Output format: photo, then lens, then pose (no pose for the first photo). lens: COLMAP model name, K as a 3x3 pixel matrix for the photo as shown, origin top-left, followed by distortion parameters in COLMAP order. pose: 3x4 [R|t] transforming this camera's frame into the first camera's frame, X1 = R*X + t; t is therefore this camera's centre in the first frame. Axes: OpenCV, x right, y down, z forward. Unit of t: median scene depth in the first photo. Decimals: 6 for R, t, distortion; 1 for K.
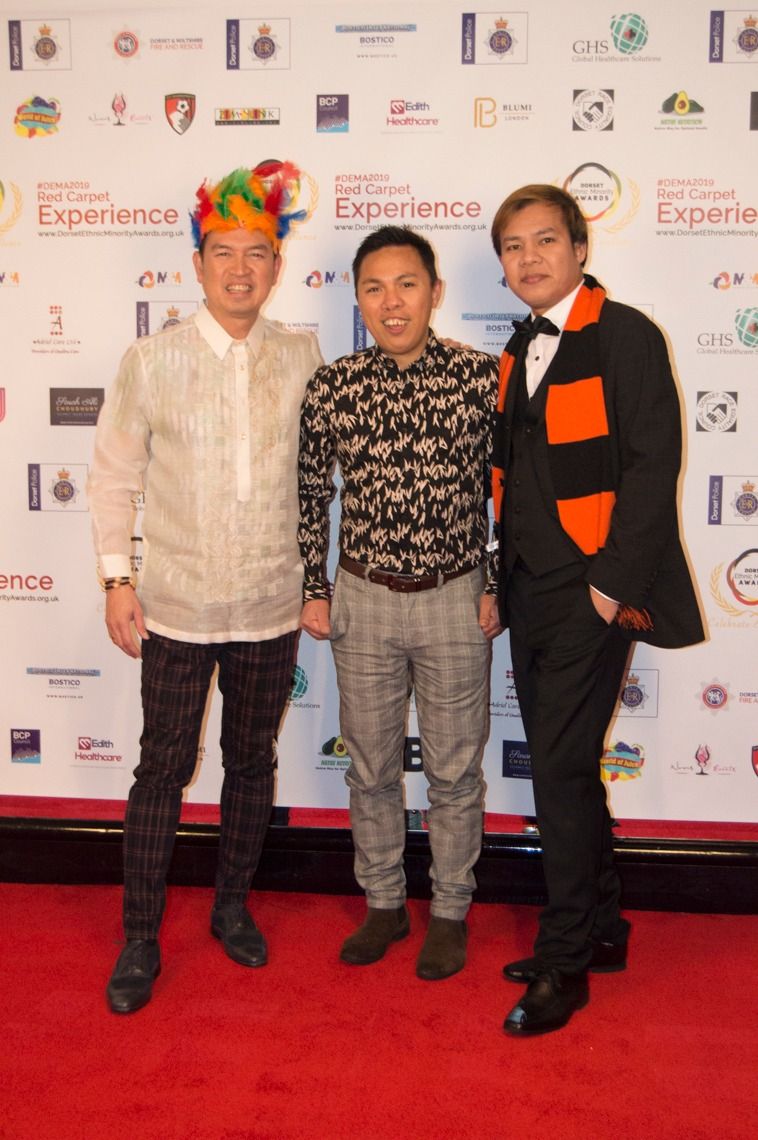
lens RADIAL K [[1368.8, 0, 427.8], [0, 1368.8, 508.4], [0, 0, 1]] dist [-0.022426, -0.045284]
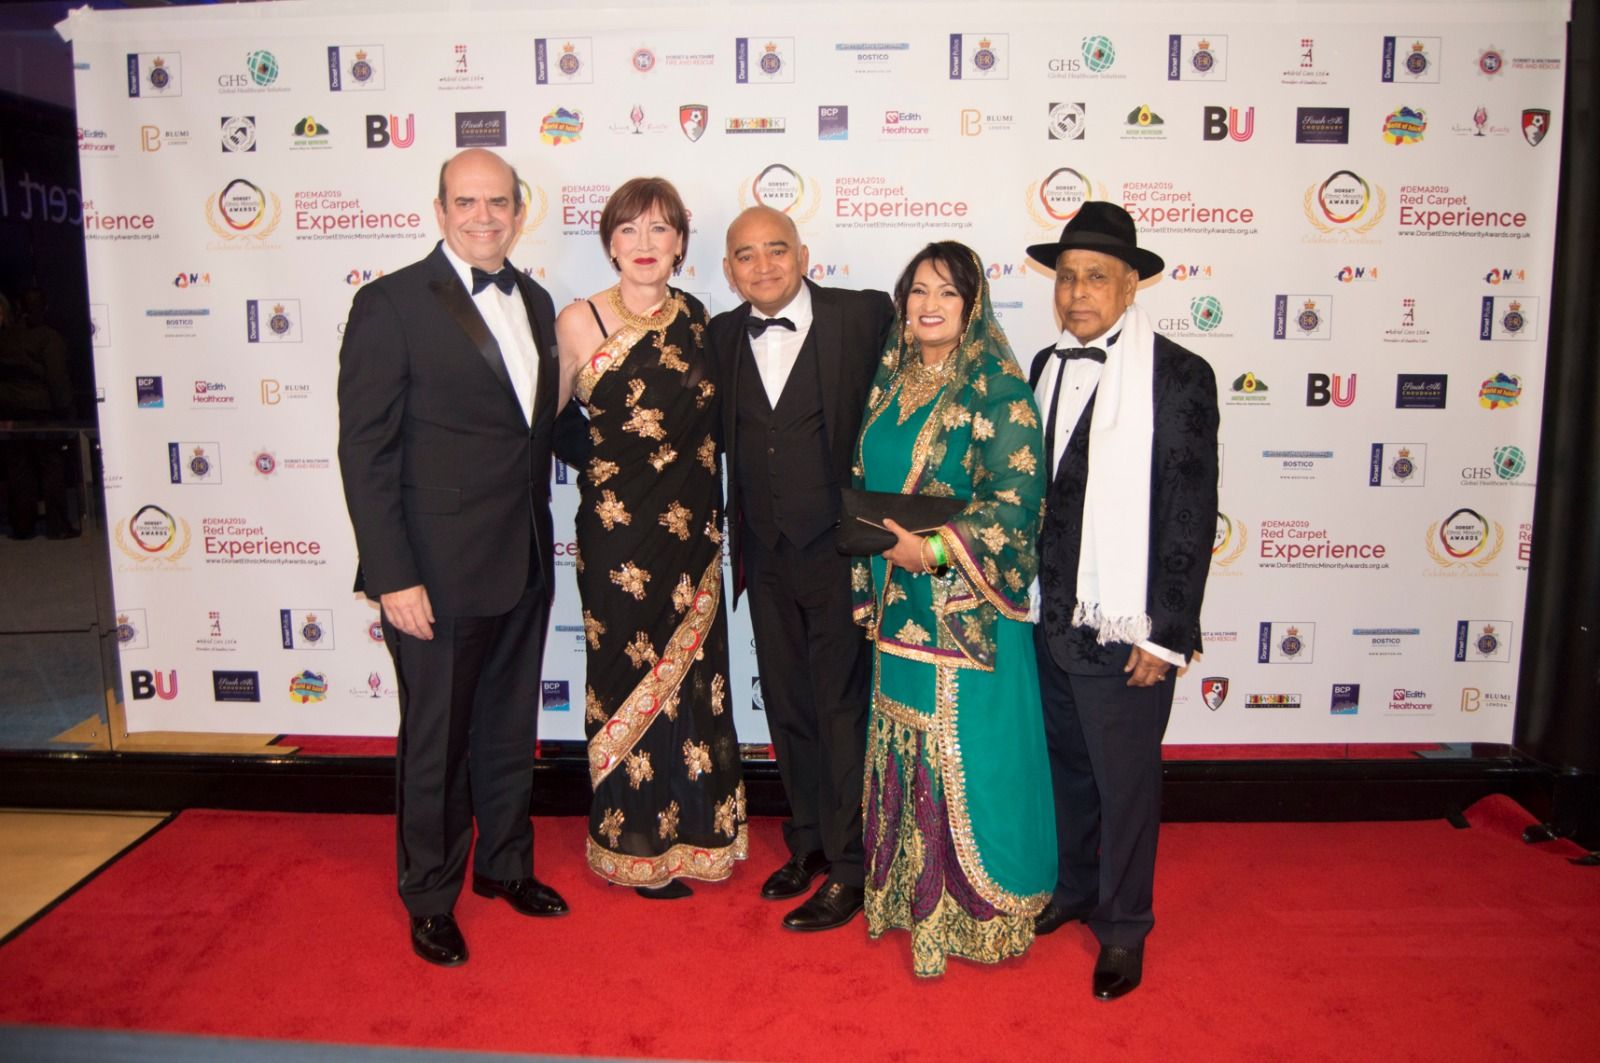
lens RADIAL K [[1214.6, 0, 832.3], [0, 1214.6, 518.9], [0, 0, 1]] dist [-0.084938, 0.026109]
pose [[0.998111, -0.018523, 0.058575, -0.133978], [0.016433, 0.999218, 0.035958, -0.002292], [-0.059195, -0.034928, 0.997635, 0.010997]]
